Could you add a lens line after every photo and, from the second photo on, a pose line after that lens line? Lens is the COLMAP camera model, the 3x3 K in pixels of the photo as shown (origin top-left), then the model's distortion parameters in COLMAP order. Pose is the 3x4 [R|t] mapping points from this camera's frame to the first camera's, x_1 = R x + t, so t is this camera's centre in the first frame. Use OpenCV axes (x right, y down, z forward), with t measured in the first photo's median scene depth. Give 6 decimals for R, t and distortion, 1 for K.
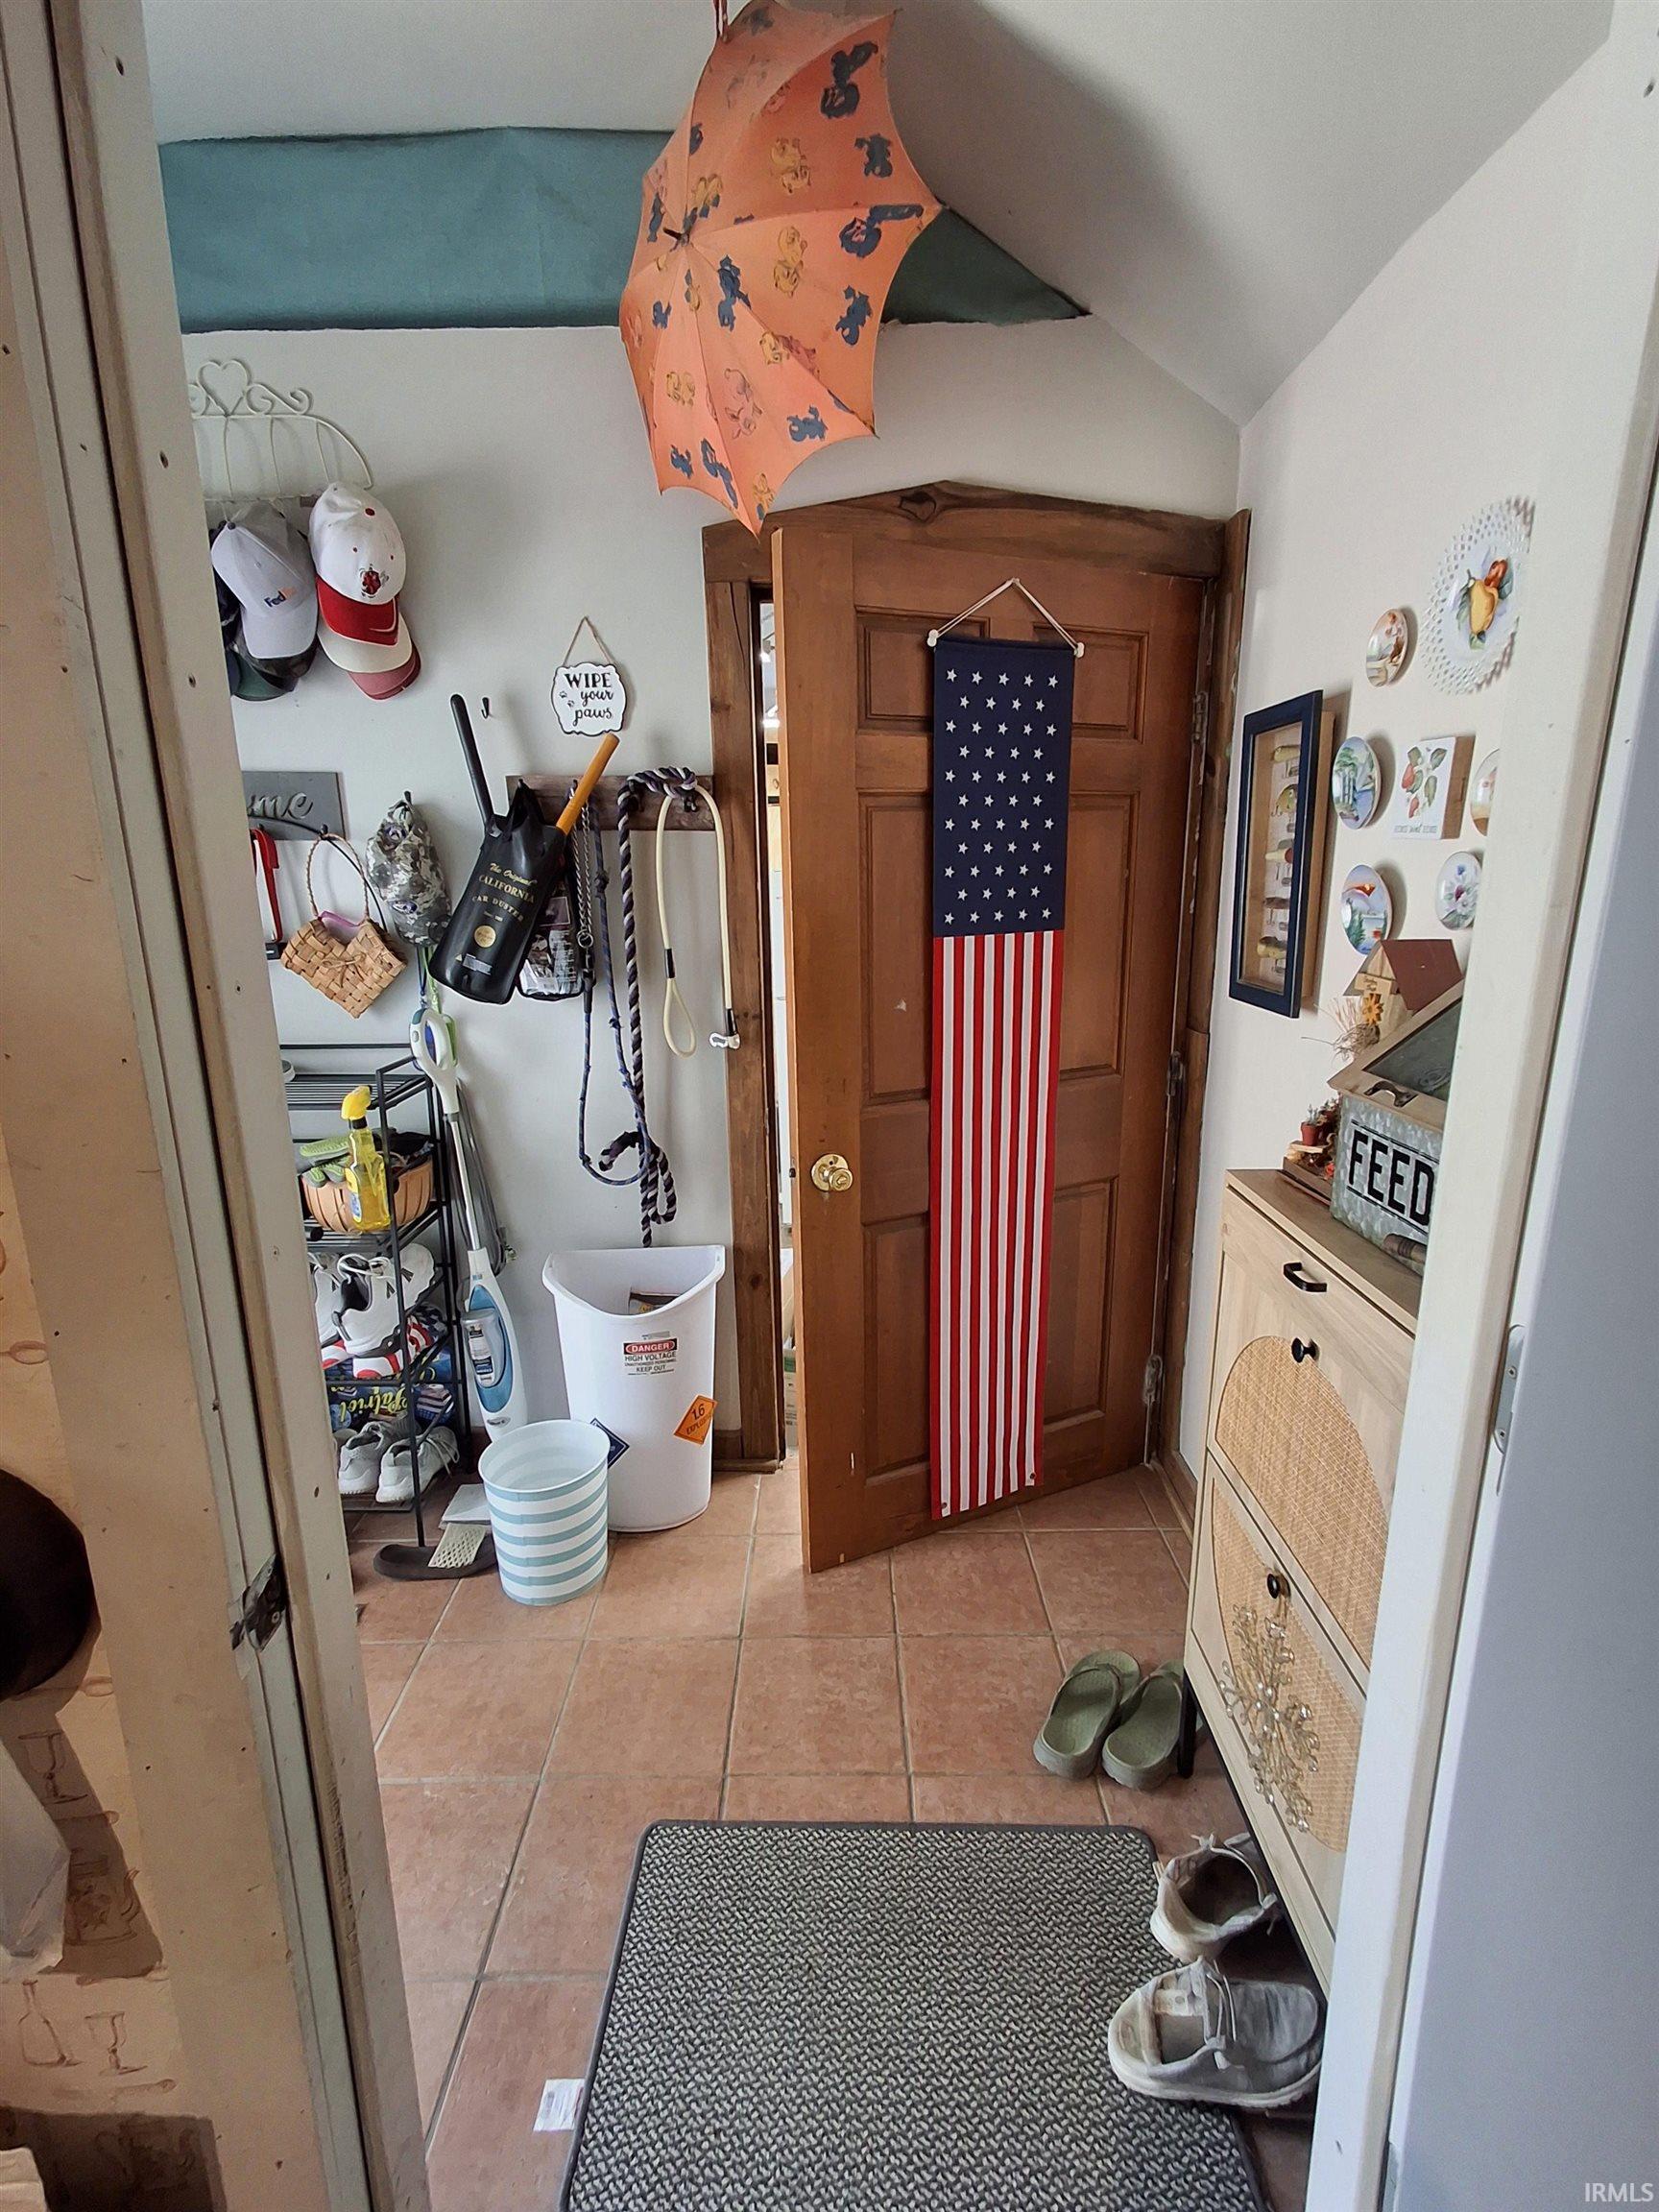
lens RADIAL K [[1008.5, 0, 832.2], [0, 1008.5, 1108.0], [0, 0, 1]] dist [0.014729, -0.001241]
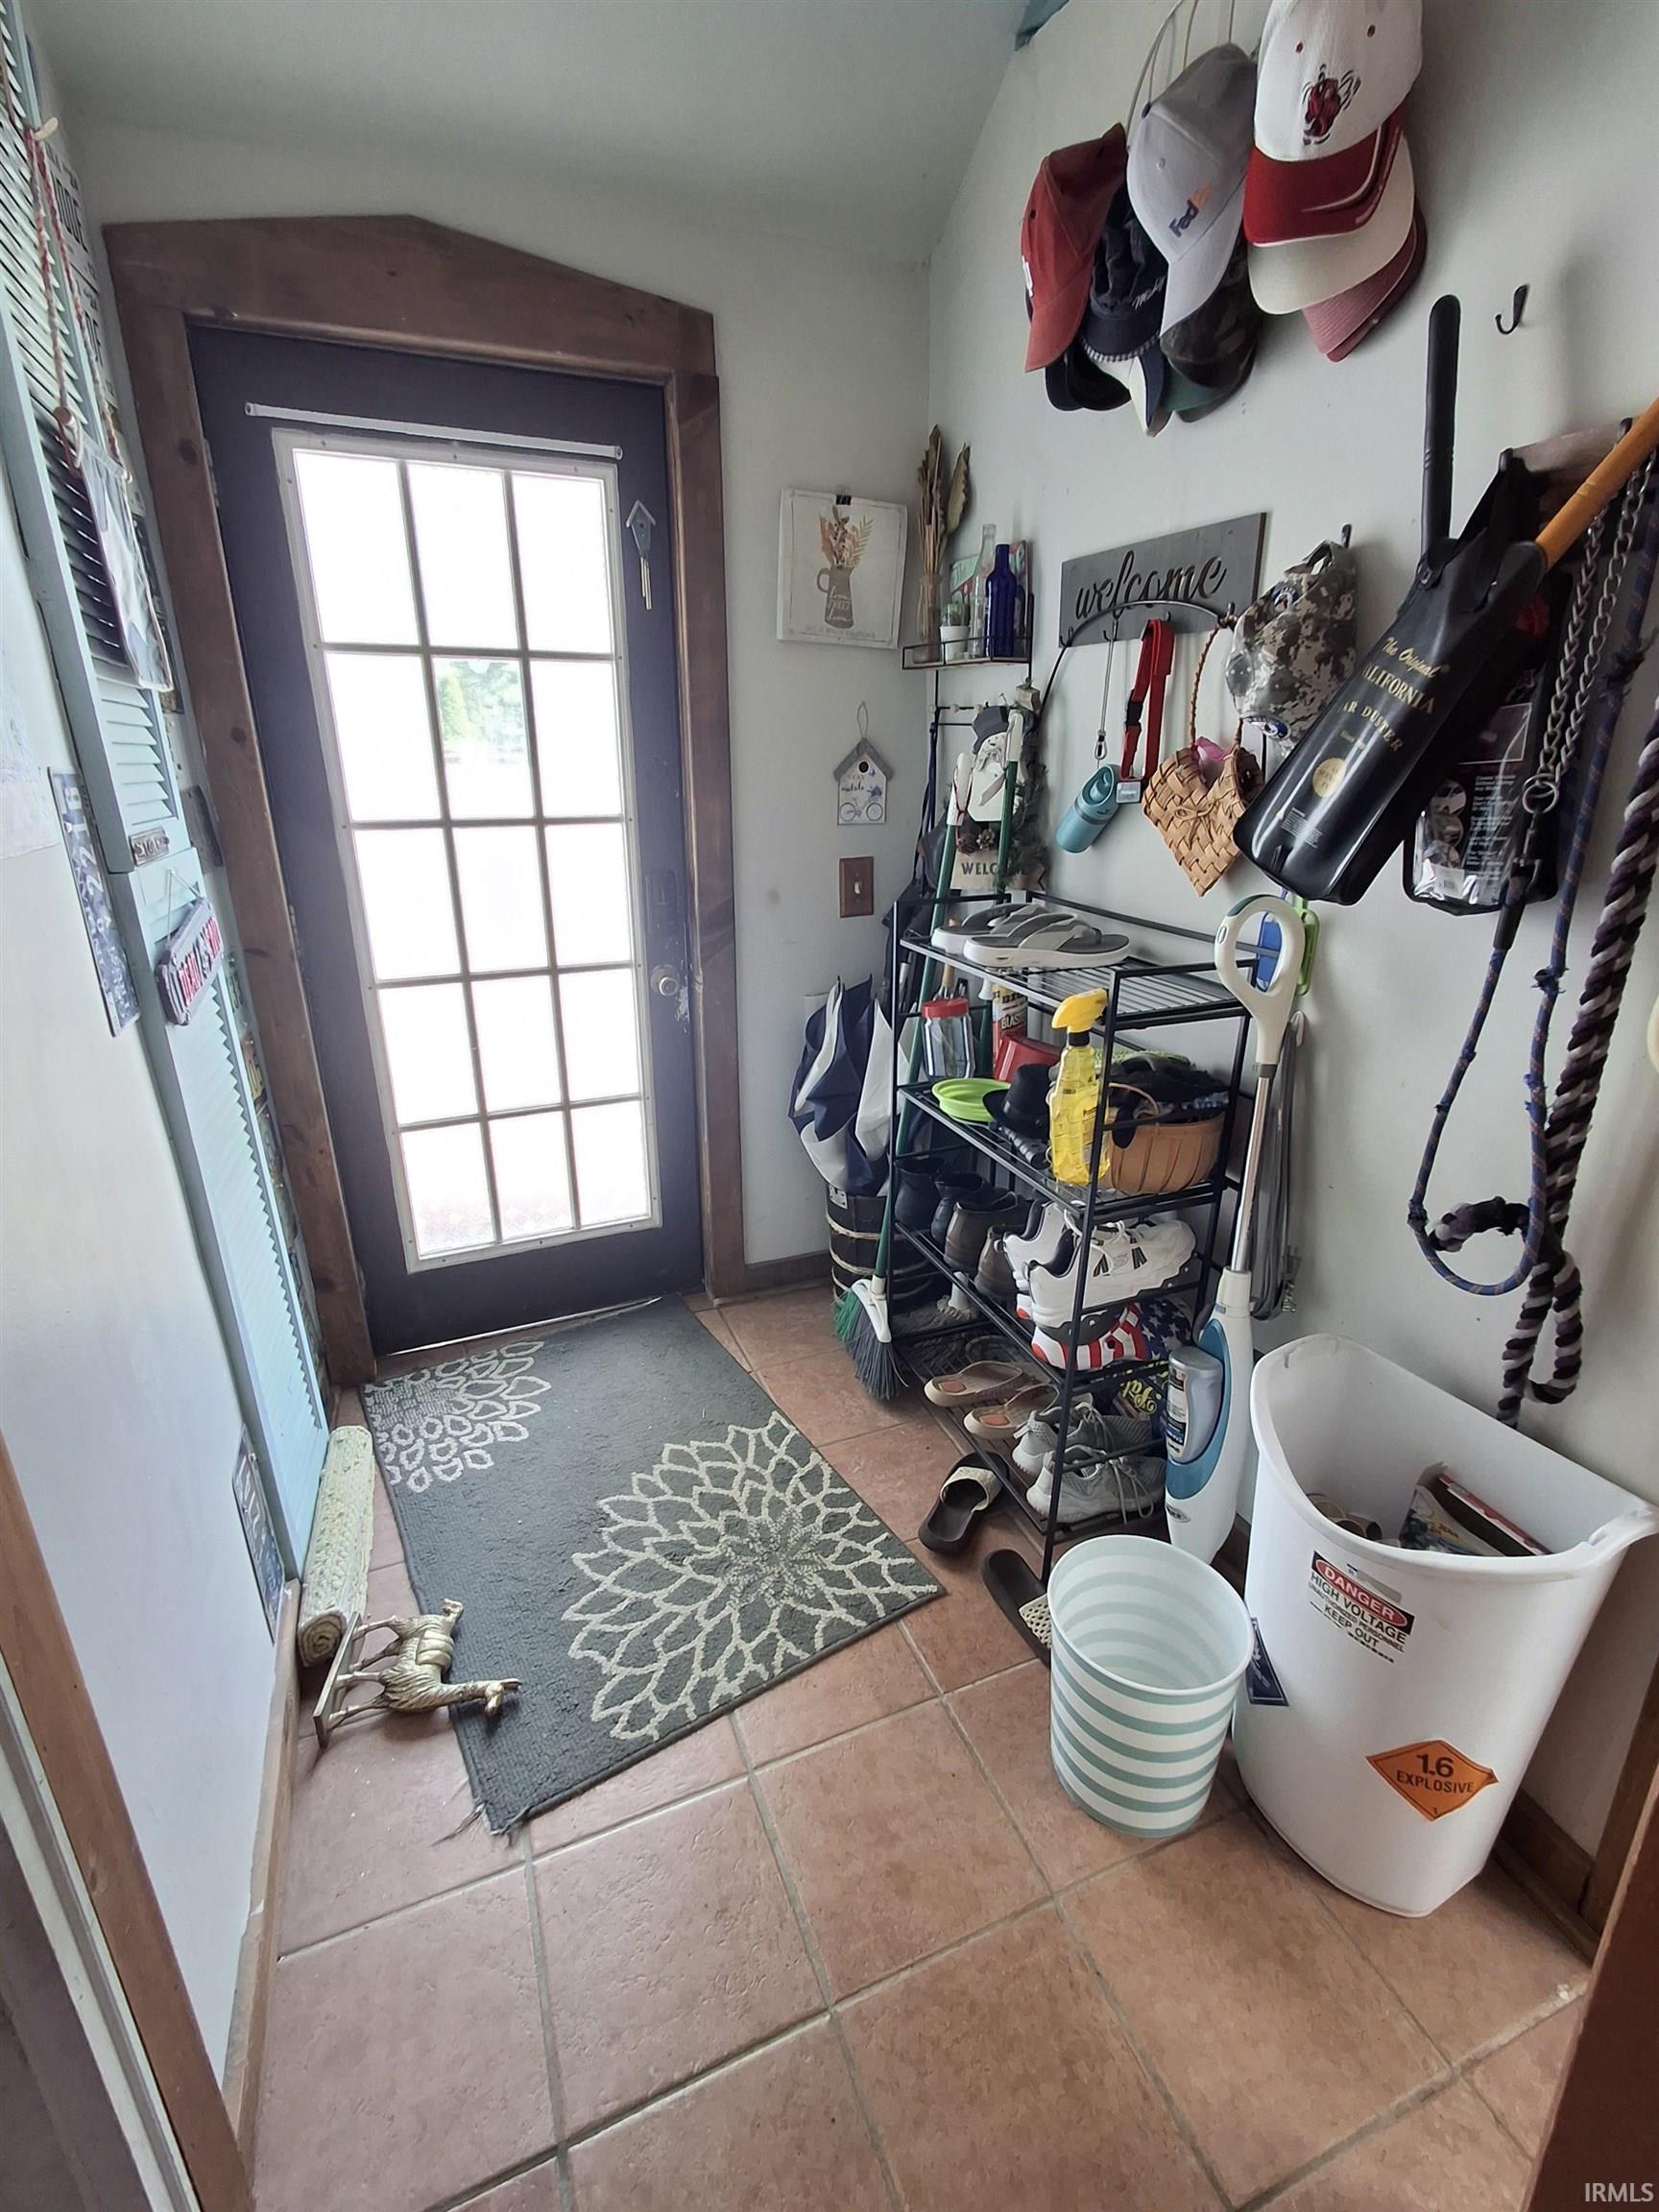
lens RADIAL K [[1008.5, 0, 832.2], [0, 1008.5, 1108.0], [0, 0, 1]] dist [0.014729, -0.001241]
pose [[0.378574, 0.323296, -0.867272, 0.092219], [-0.216981, 0.941901, 0.256400, -0.076761], [0.899778, 0.091115, 0.426729, 0.496270]]
